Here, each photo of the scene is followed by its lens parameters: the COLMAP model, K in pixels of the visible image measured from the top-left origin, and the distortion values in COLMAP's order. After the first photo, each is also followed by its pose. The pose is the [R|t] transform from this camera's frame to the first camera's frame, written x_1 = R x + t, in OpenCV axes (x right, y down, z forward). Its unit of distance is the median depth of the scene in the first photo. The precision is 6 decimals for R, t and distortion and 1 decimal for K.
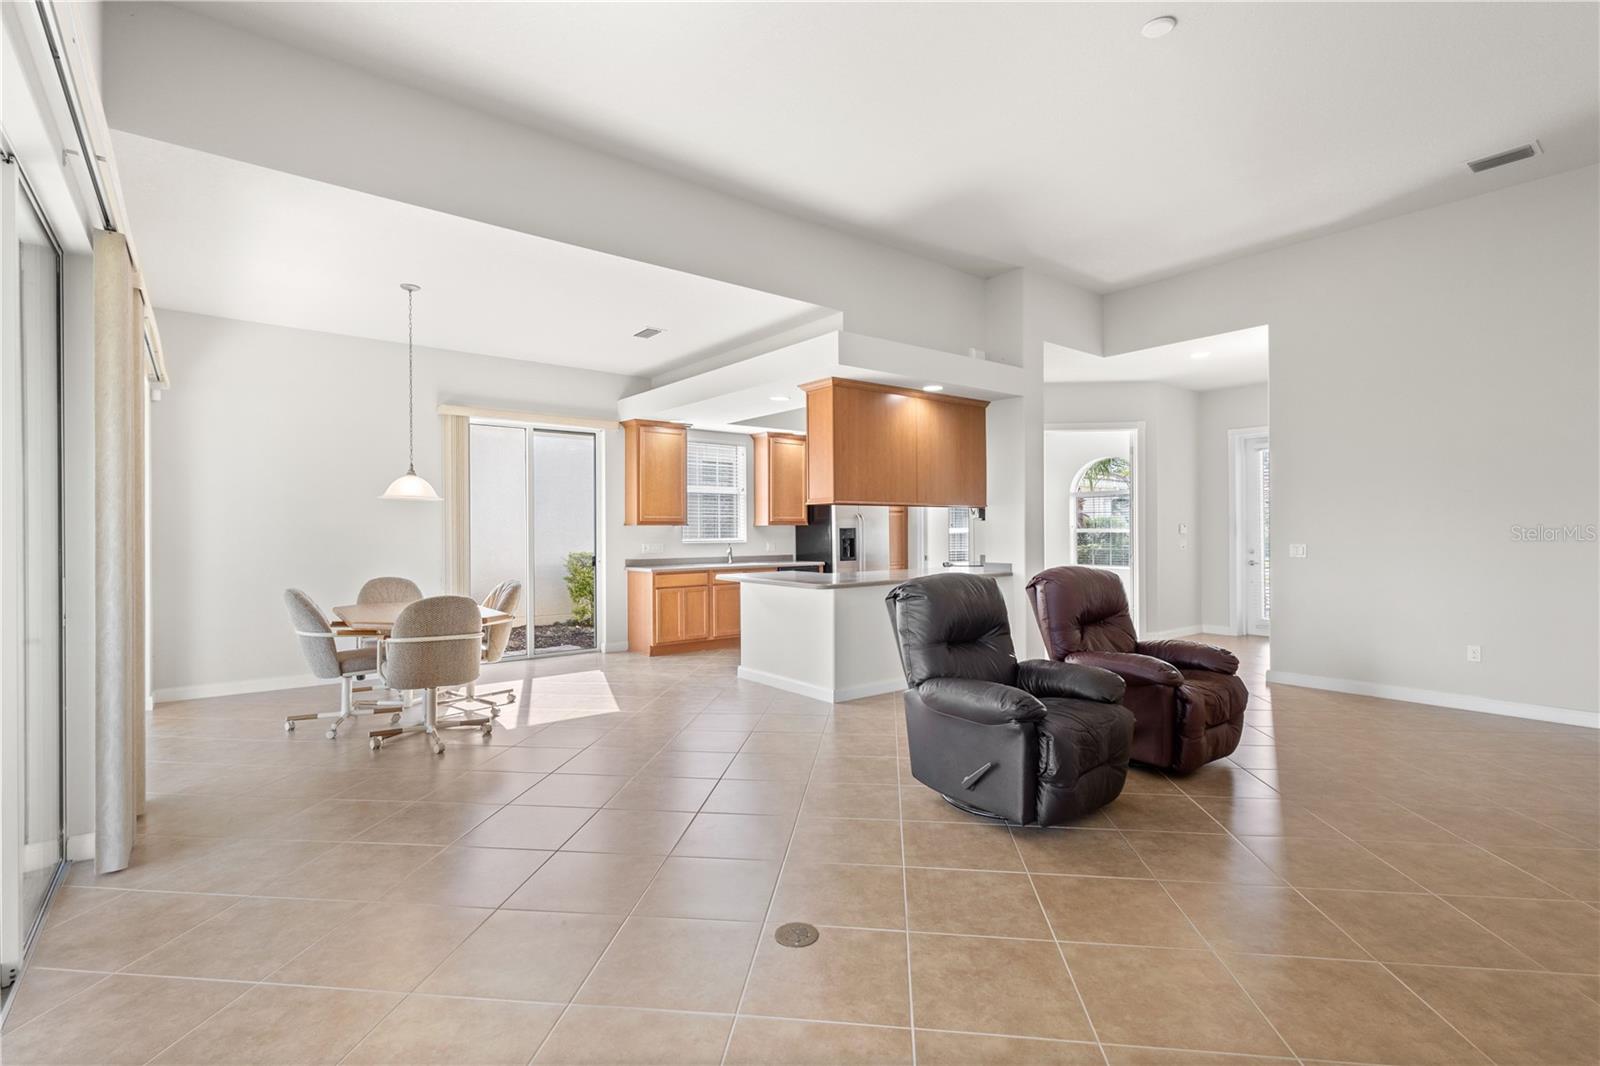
lens RADIAL K [[737.8, 0, 800.5], [0, 737.8, 531.4], [0, 0, 1]] dist [0.003270, 0.000573]
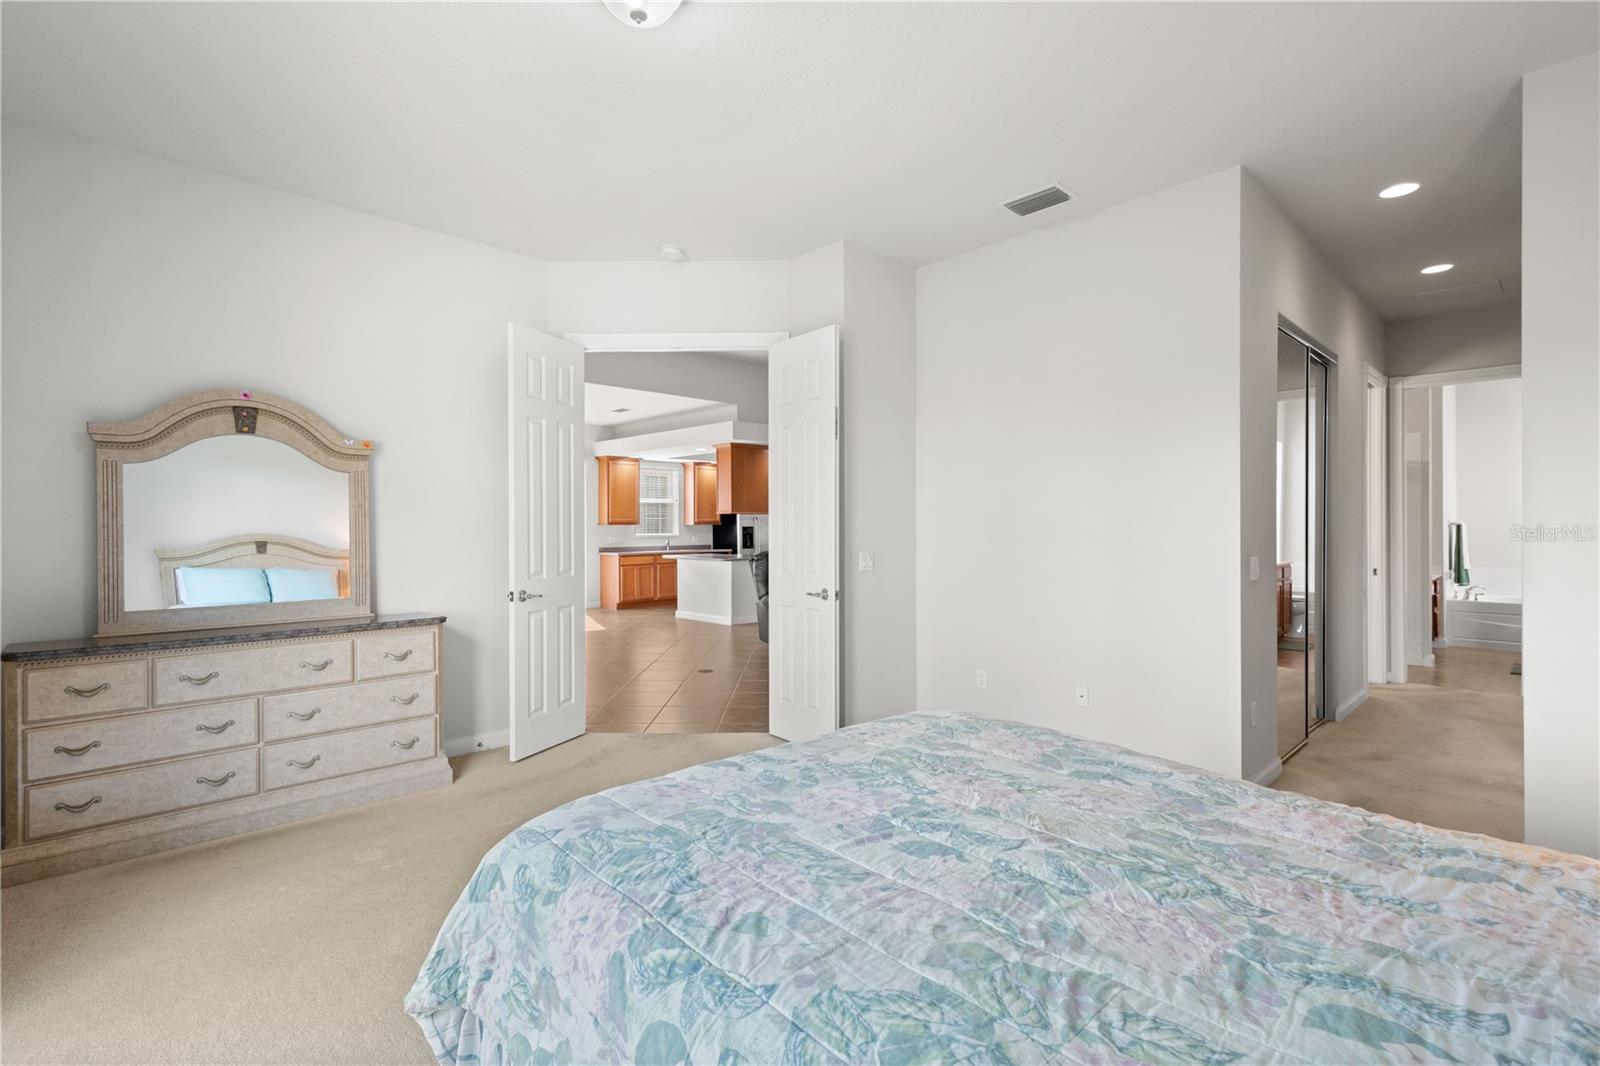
lens RADIAL K [[737.8, 0, 803.1], [0, 737.8, 528.4], [0, 0, 1]] dist [0.003270, 0.000573]
pose [[0.994603, 0.000310, 0.103754, 0.023820], [-0.000417, 0.999999, 0.001008, -0.003153], [-0.103754, -0.001045, 0.994602, -0.575552]]
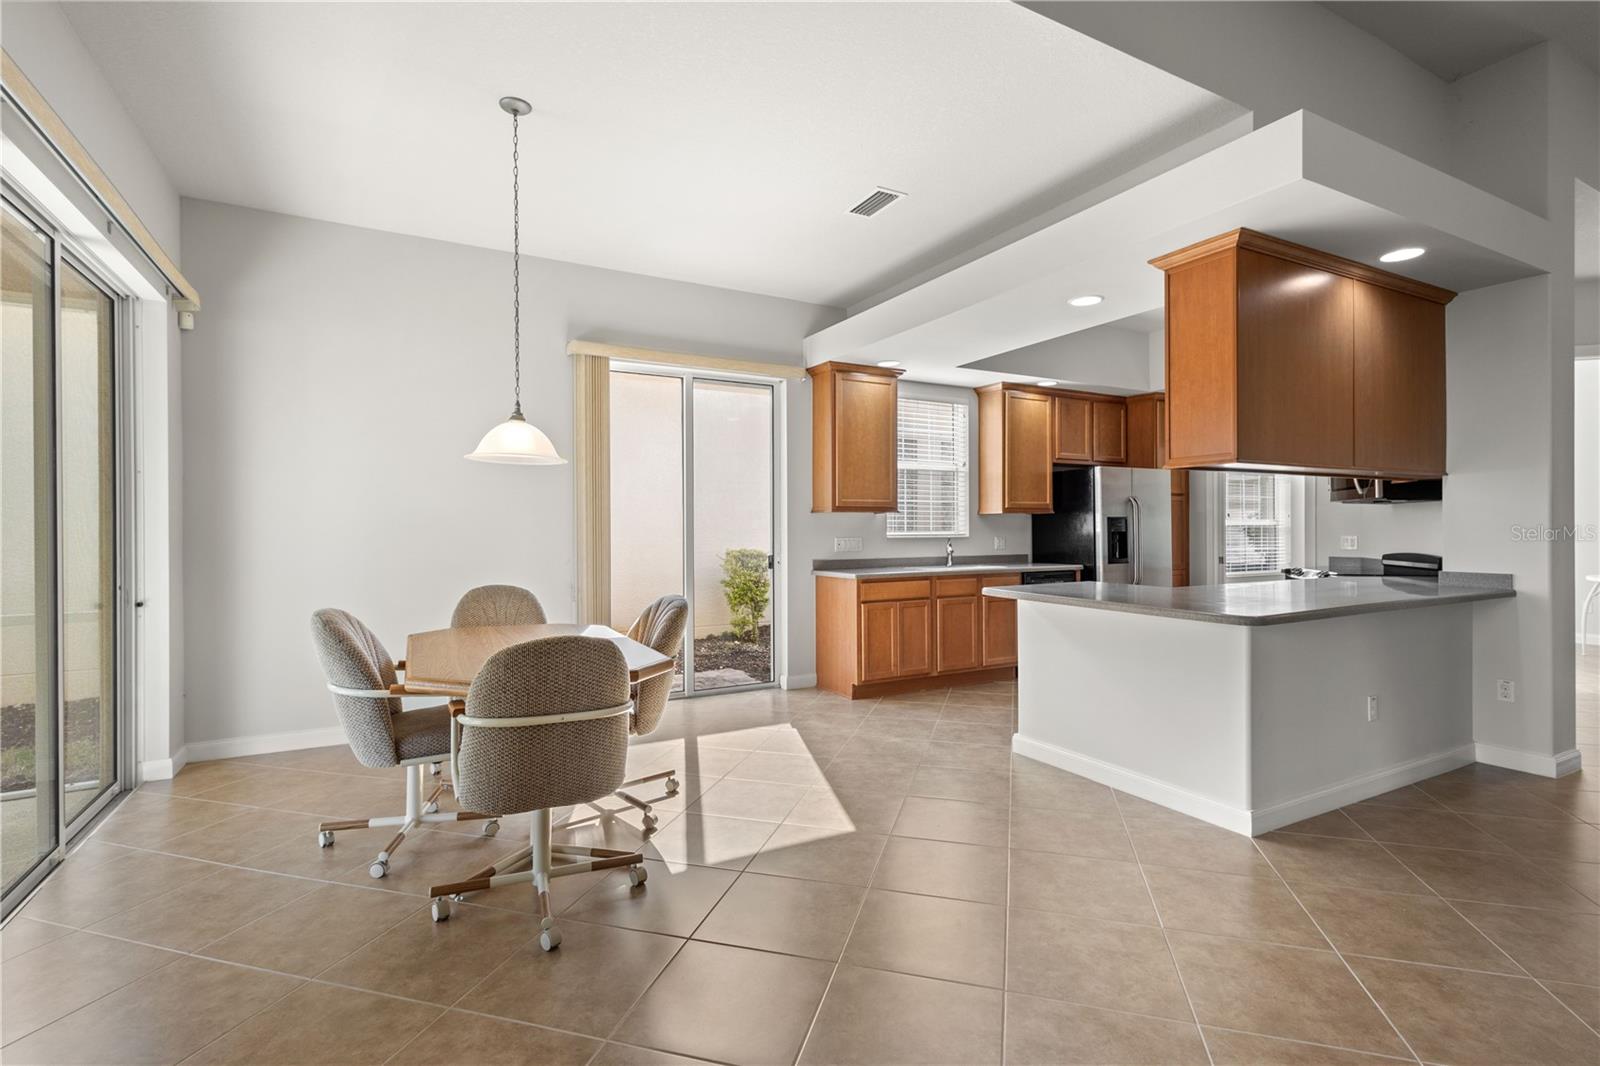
lens RADIAL K [[737.8, 0, 792.9], [0, 737.8, 528.8], [0, 0, 1]] dist [0.003270, 0.000573]
pose [[0.984008, 0.000684, -0.178124, -0.134354], [-0.000547, 1.000000, 0.000819, 0.007411], [0.178125, -0.000709, 0.984008, 0.302080]]
